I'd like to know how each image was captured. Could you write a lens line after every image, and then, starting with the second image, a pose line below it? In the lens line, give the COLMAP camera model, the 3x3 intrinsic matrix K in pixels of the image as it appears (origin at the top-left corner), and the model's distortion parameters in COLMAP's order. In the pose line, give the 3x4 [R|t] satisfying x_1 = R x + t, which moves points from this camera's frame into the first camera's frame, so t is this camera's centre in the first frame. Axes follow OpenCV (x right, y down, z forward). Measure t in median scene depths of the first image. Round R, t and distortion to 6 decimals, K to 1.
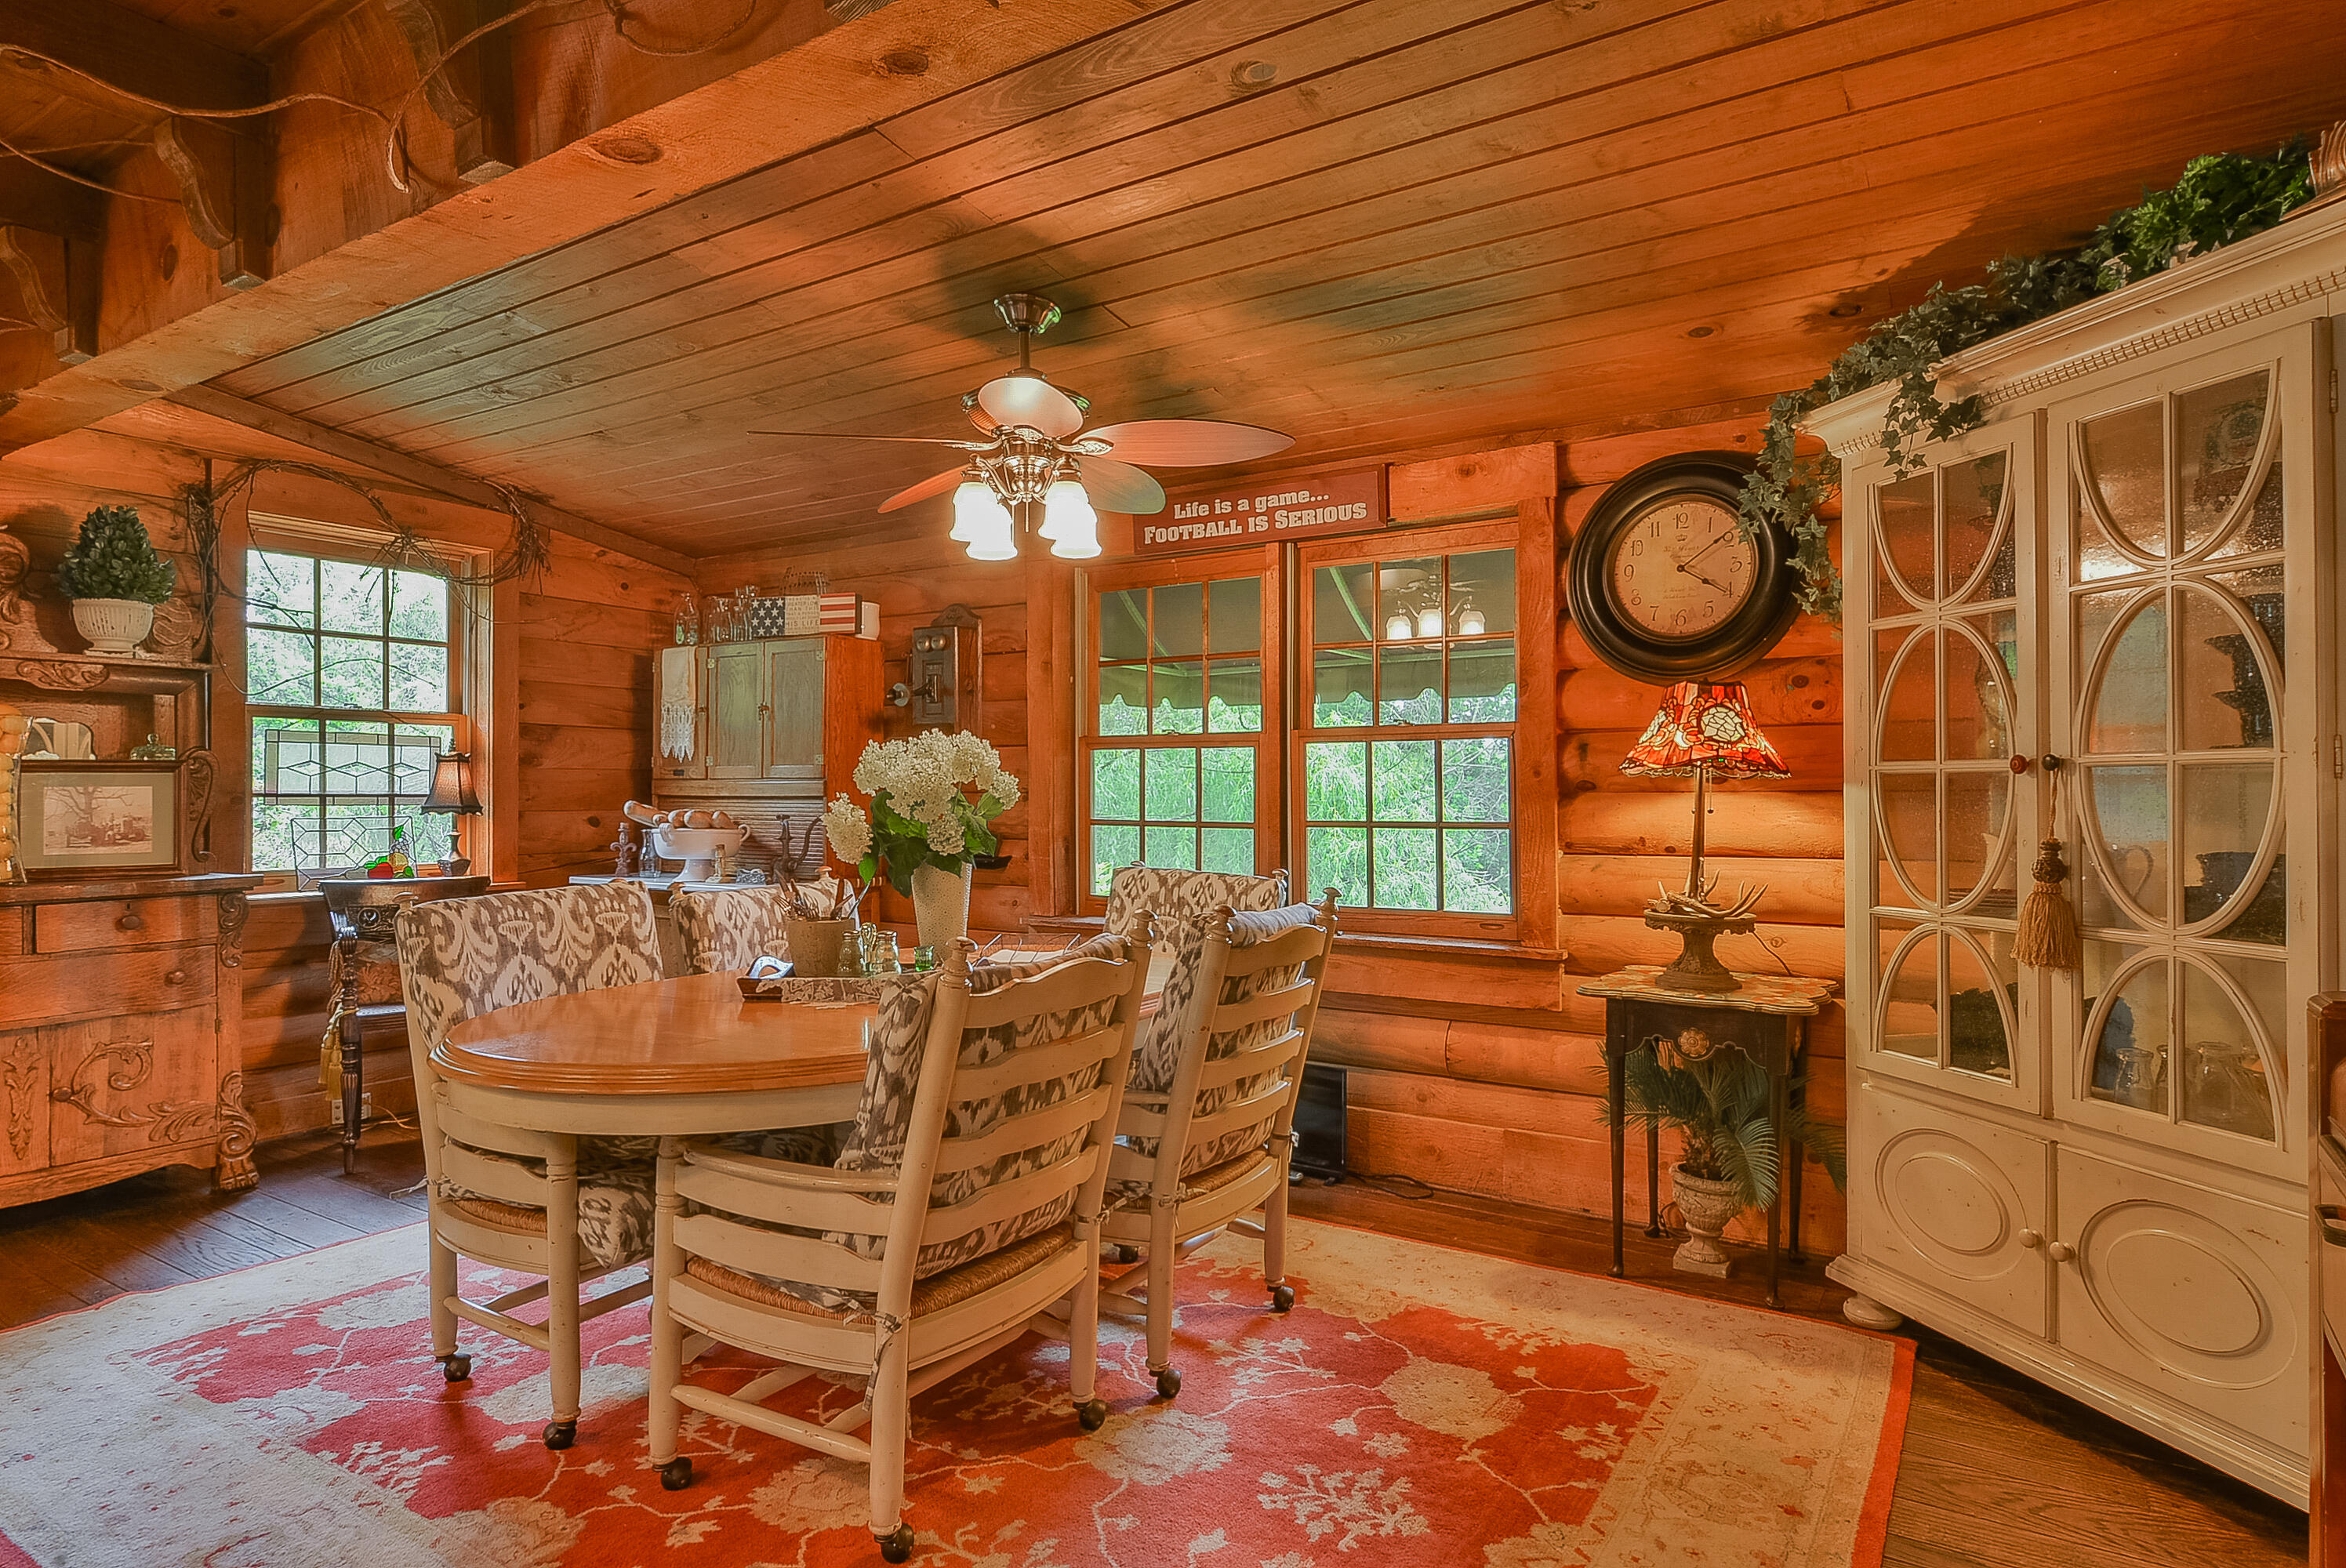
lens RADIAL K [[1310.6, 0, 1182.5], [0, 1310.6, 792.9], [0, 0, 1]] dist [0.003881, 0.000562]
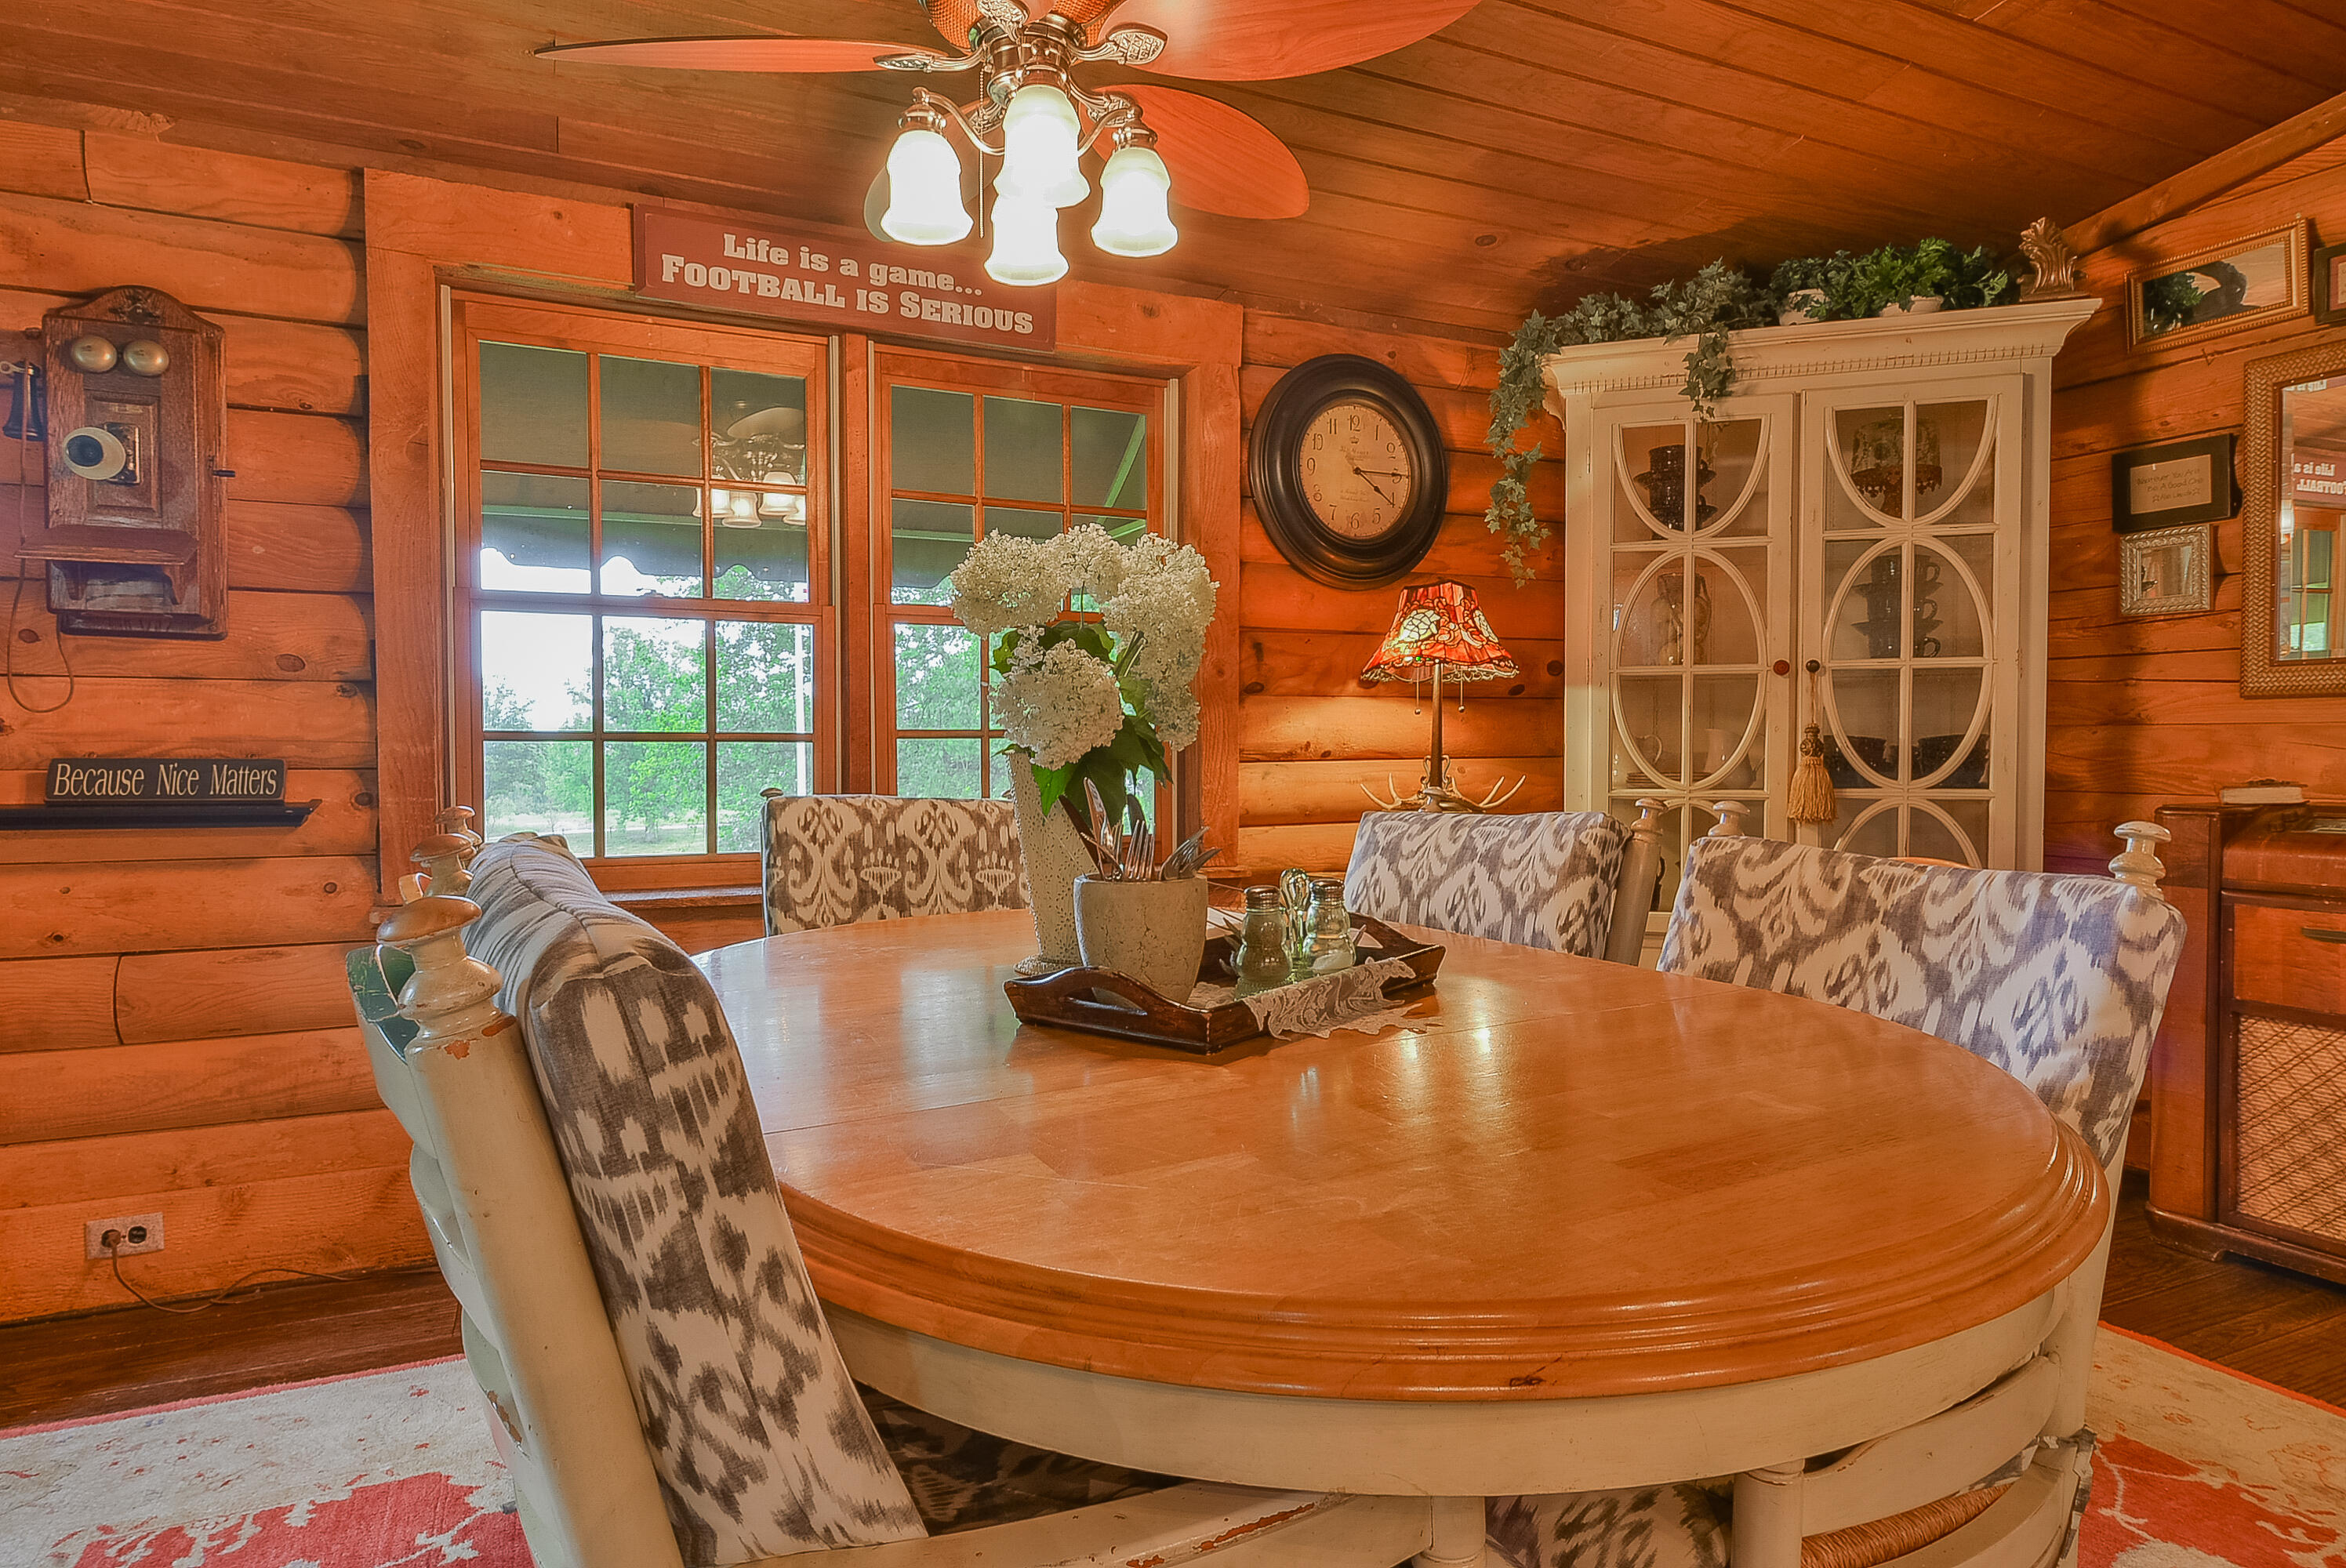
lens RADIAL K [[1310.6, 0, 1182.5], [0, 1310.6, 792.9], [0, 0, 1]] dist [0.003881, 0.000562]
pose [[0.528836, -0.031397, 0.848143, -0.542542], [0.002528, 0.999369, 0.035419, 0.037808], [-0.848720, -0.016587, 0.528582, 0.579919]]
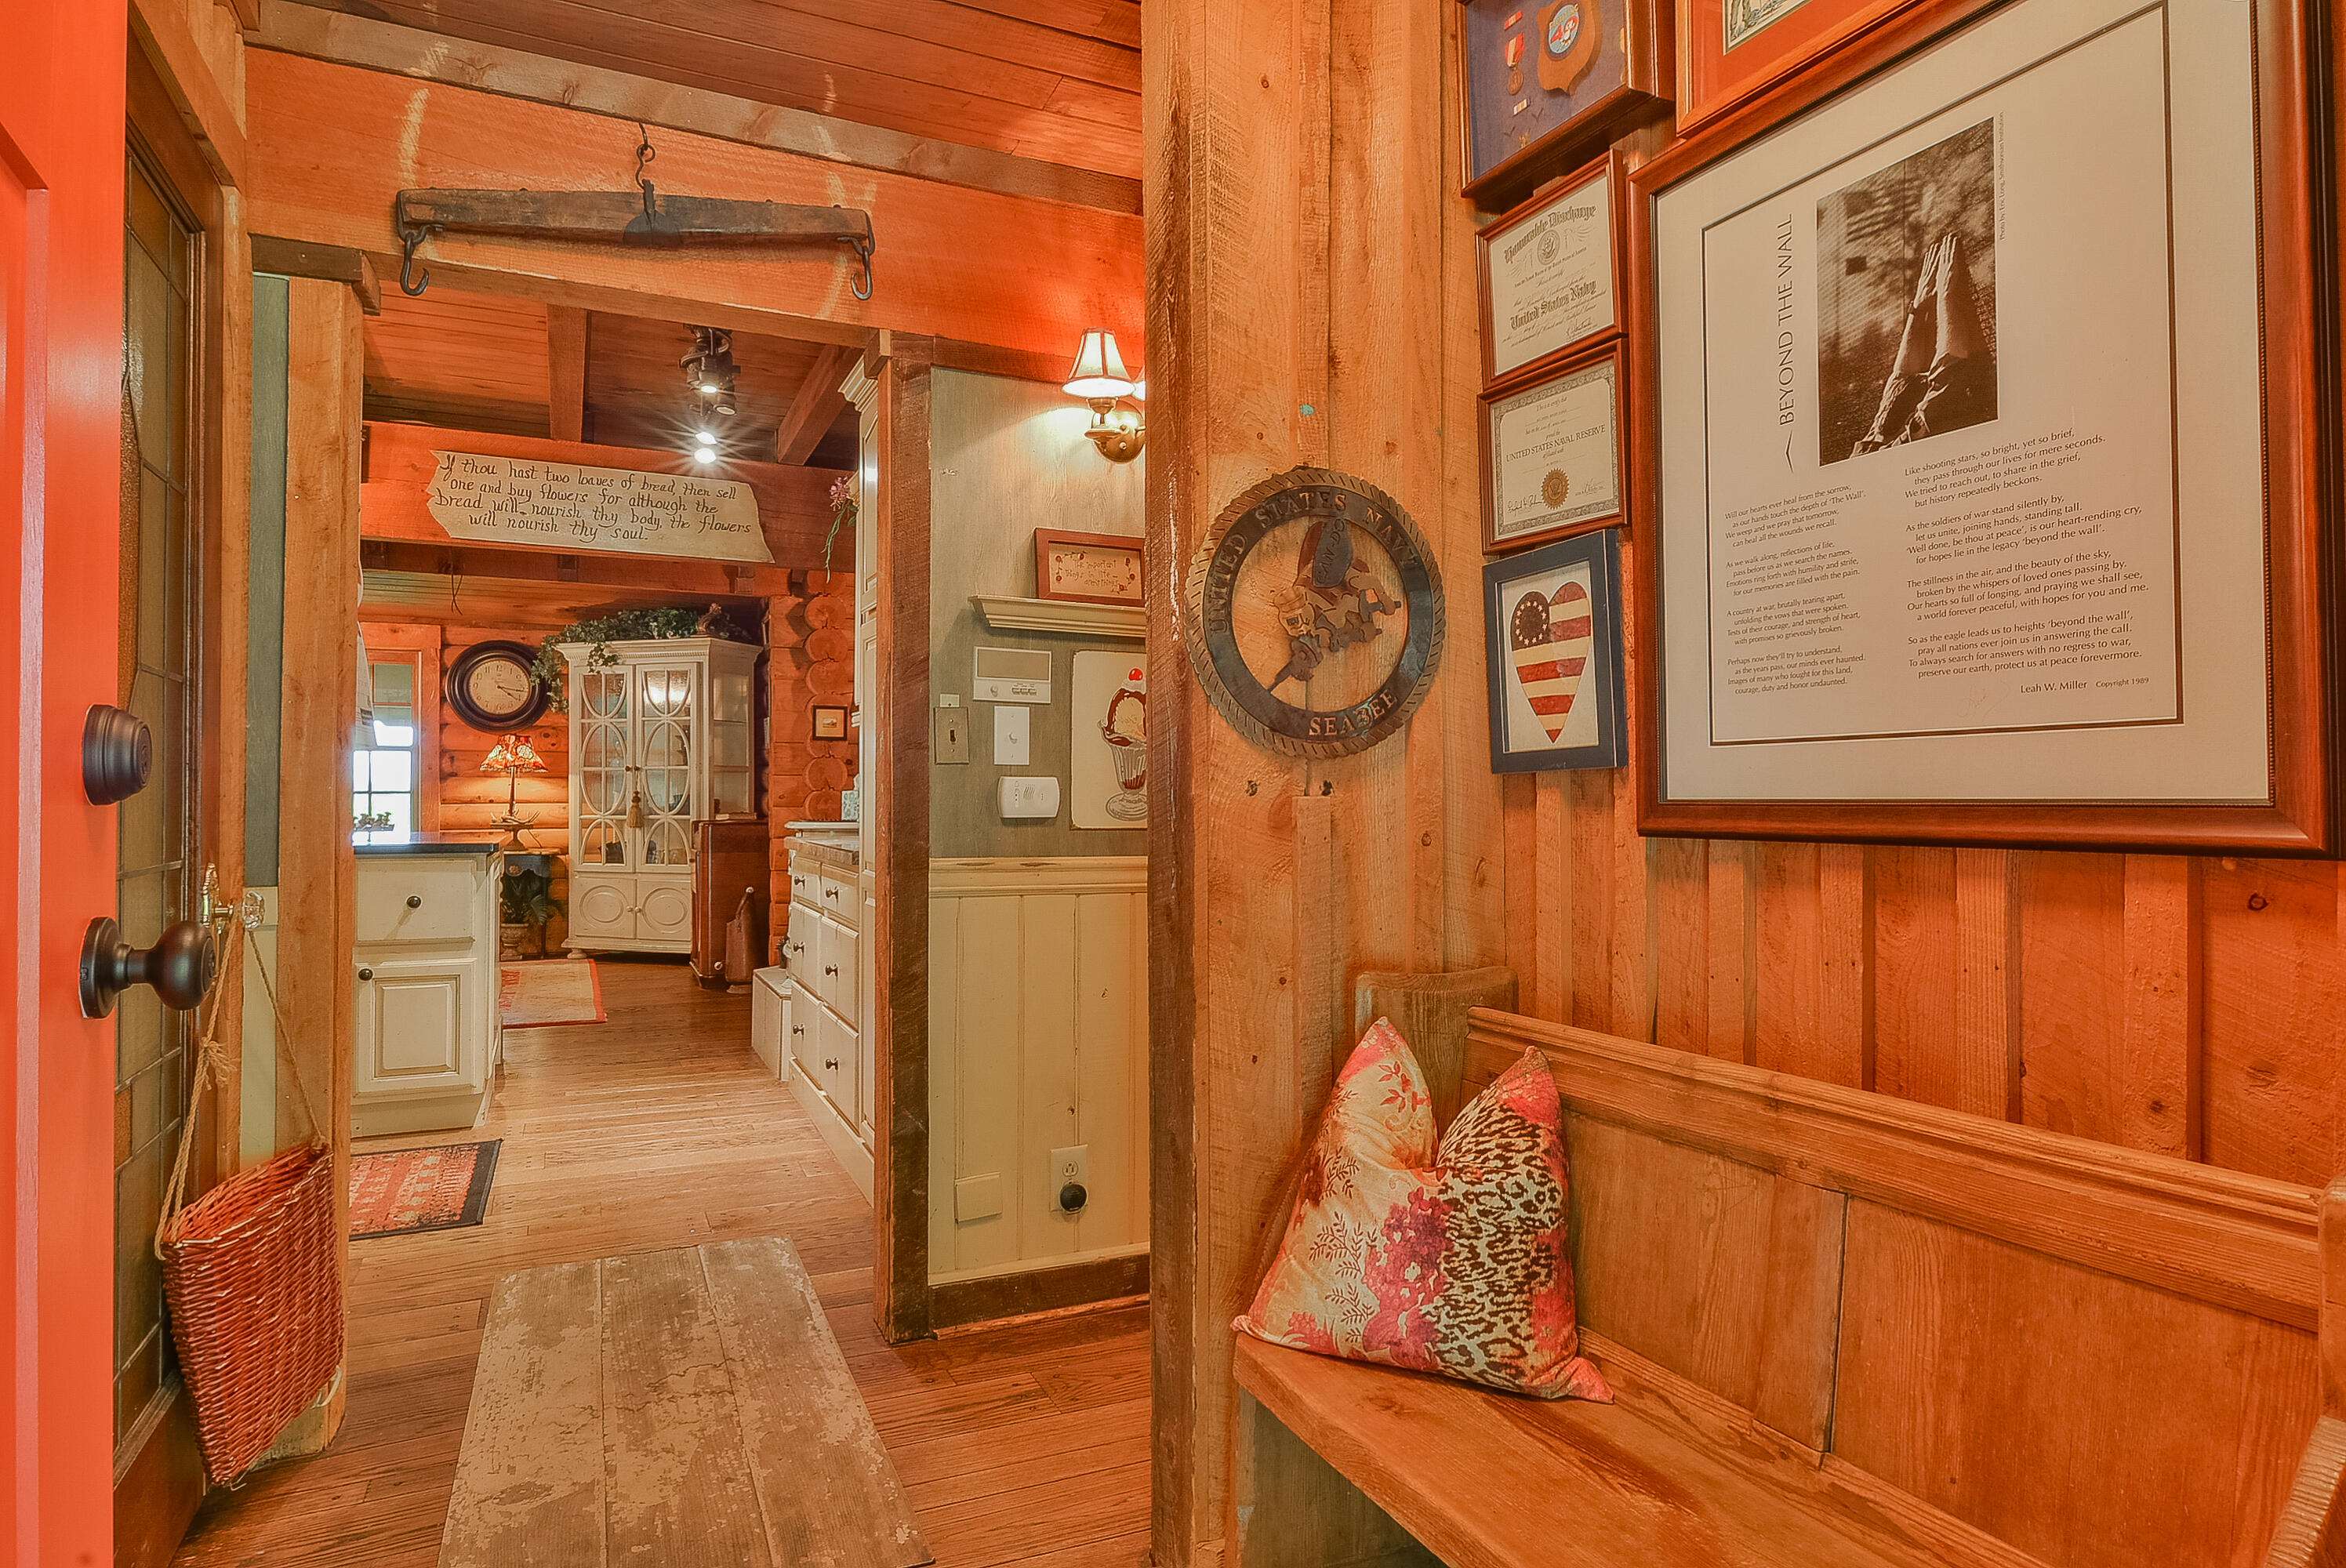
lens RADIAL K [[1310.6, 0, 1182.5], [0, 1310.6, 792.9], [0, 0, 1]] dist [0.003881, 0.000562]
pose [[0.535221, 0.003796, 0.844704, -1.020077], [-0.001307, 0.999992, -0.003666, 0.035513], [-0.844711, 0.000858, 0.535222, -1.415058]]
